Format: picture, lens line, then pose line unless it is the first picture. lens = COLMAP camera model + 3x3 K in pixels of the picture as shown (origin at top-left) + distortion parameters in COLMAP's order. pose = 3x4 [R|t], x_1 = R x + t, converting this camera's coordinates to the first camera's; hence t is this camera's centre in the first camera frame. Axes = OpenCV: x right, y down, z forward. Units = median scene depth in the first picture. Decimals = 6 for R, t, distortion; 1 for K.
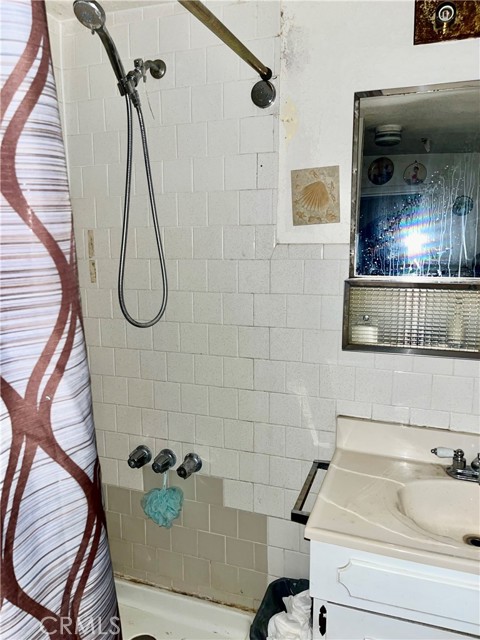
lens RADIAL K [[485.6, 0, 240.2], [0, 485.6, 320.1], [0, 0, 1]] dist [0.017392, -0.003985]
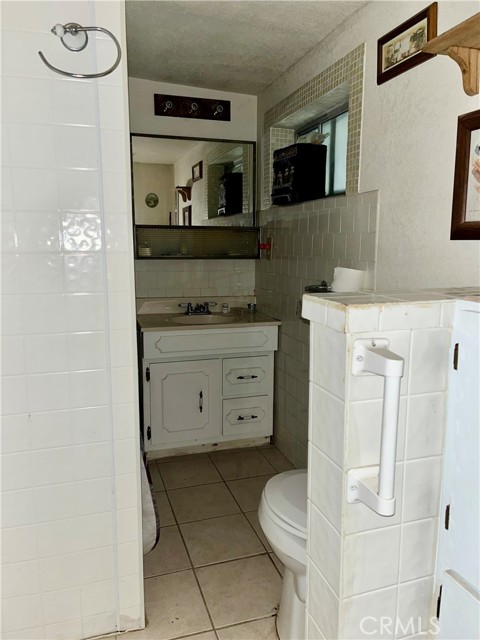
lens RADIAL K [[485.6, 0, 240.1], [0, 485.6, 319.4], [0, 0, 1]] dist [0.017392, -0.003985]
pose [[0.791639, -0.095079, 0.603546, -0.708445], [0.083179, 0.995392, 0.047707, 0.253288], [-0.605301, 0.012436, 0.795900, -0.897938]]
